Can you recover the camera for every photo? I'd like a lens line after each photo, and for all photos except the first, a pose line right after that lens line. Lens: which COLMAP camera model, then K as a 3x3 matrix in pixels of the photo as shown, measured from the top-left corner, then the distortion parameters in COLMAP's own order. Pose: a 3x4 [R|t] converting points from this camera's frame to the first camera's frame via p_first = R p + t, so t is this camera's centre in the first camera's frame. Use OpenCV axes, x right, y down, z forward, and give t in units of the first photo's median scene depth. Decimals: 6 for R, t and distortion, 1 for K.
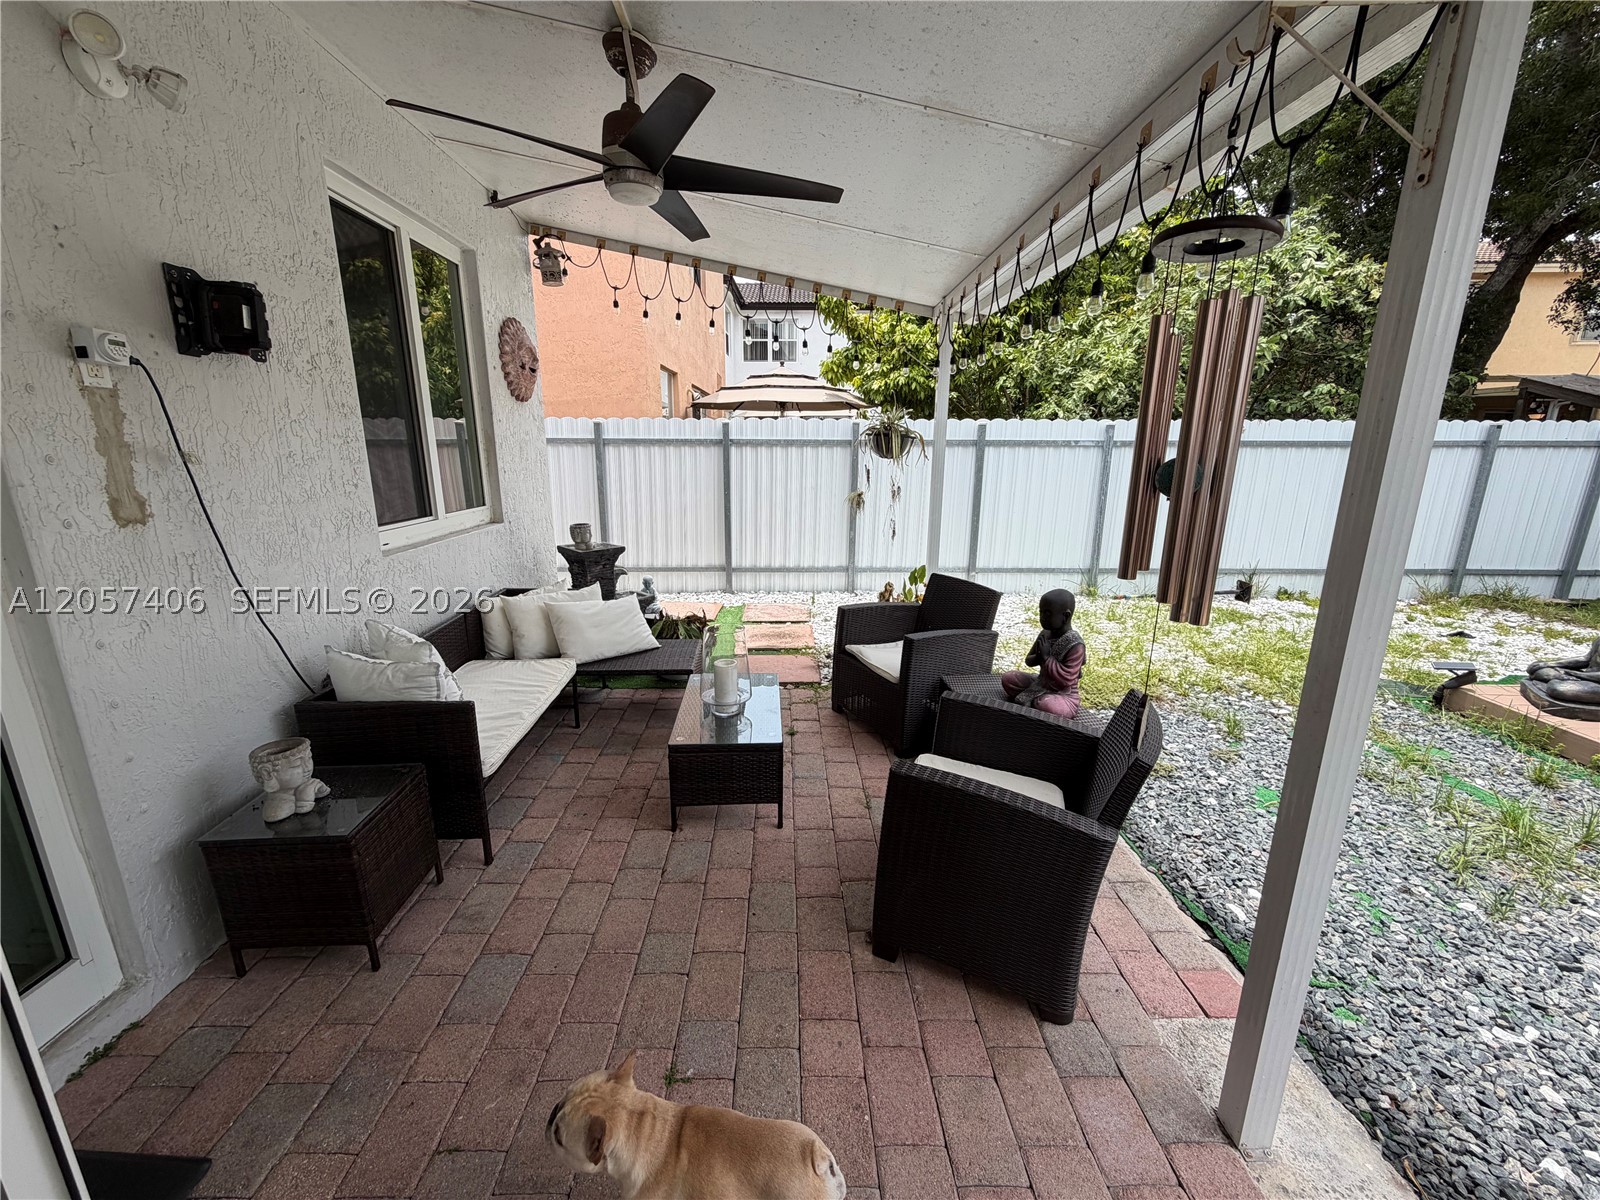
lens RADIAL K [[633.9, 0, 797.0], [0, 633.9, 602.2], [0, 0, 1]] dist [0.001316, -0.000133]
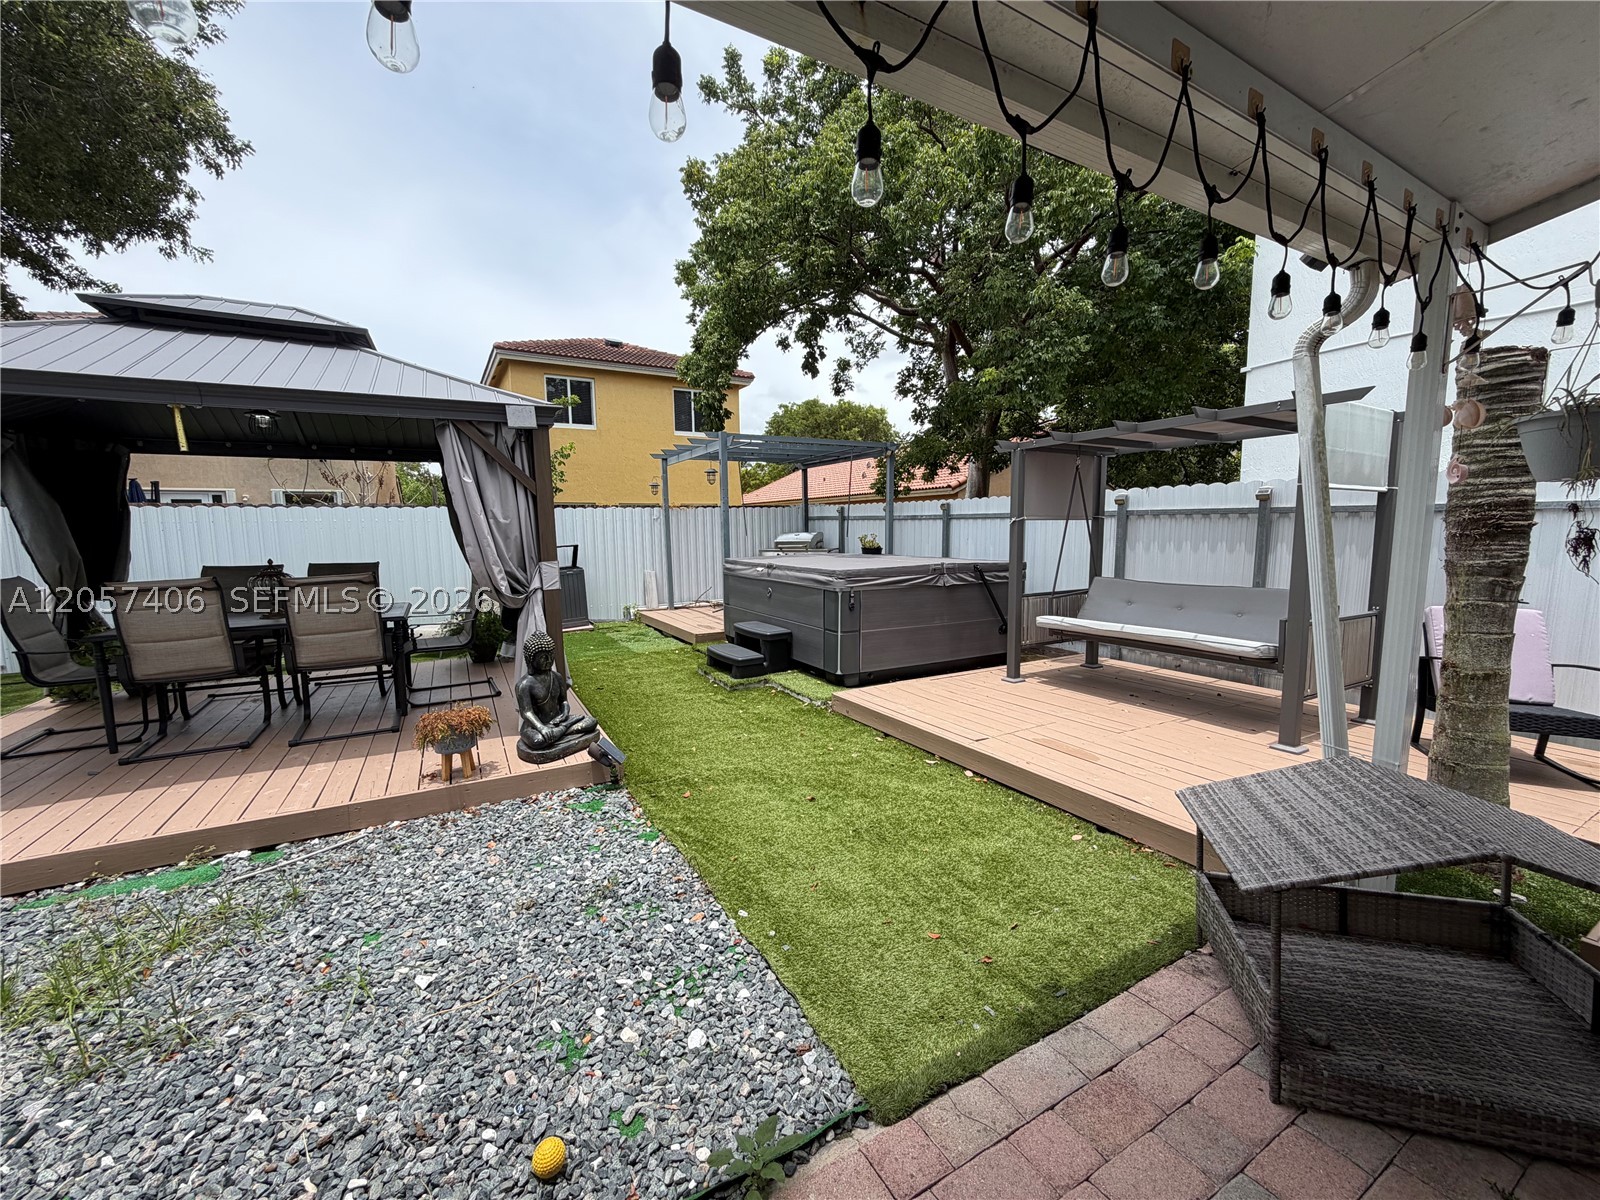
lens RADIAL K [[633.9, 0, 800.3], [0, 633.9, 603.4], [0, 0, 1]] dist [0.001316, -0.000133]
pose [[-0.473922, -0.101813, 0.874661, 0.065025], [0.220142, 0.948053, 0.229637, -0.027306], [-0.852605, 0.301379, -0.426890, 0.190249]]
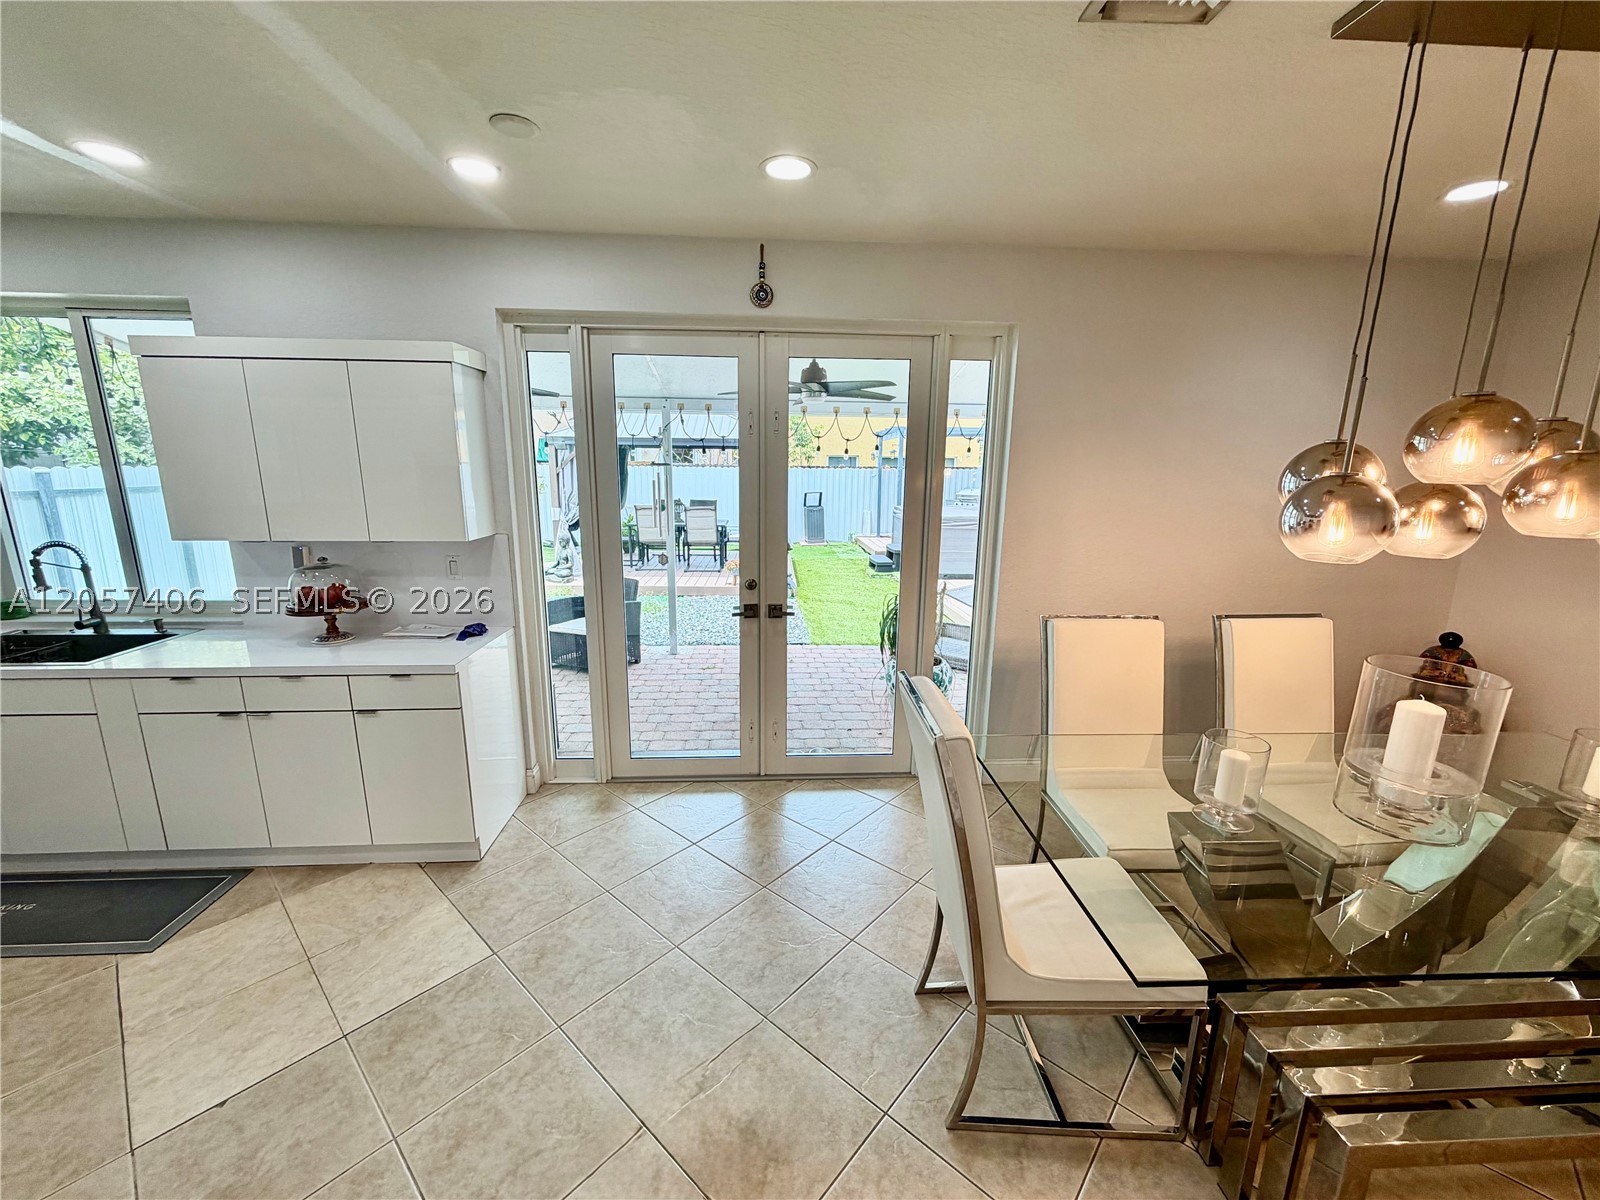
lens RADIAL K [[633.9, 0, 793.2], [0, 633.9, 601.8], [0, 0, 1]] dist [0.001316, -0.000133]
pose [[-0.032889, -0.212485, 0.976611, -1.761816], [0.228549, 0.949650, 0.214315, -0.125237], [-0.972977, 0.230252, 0.017330, 0.022466]]
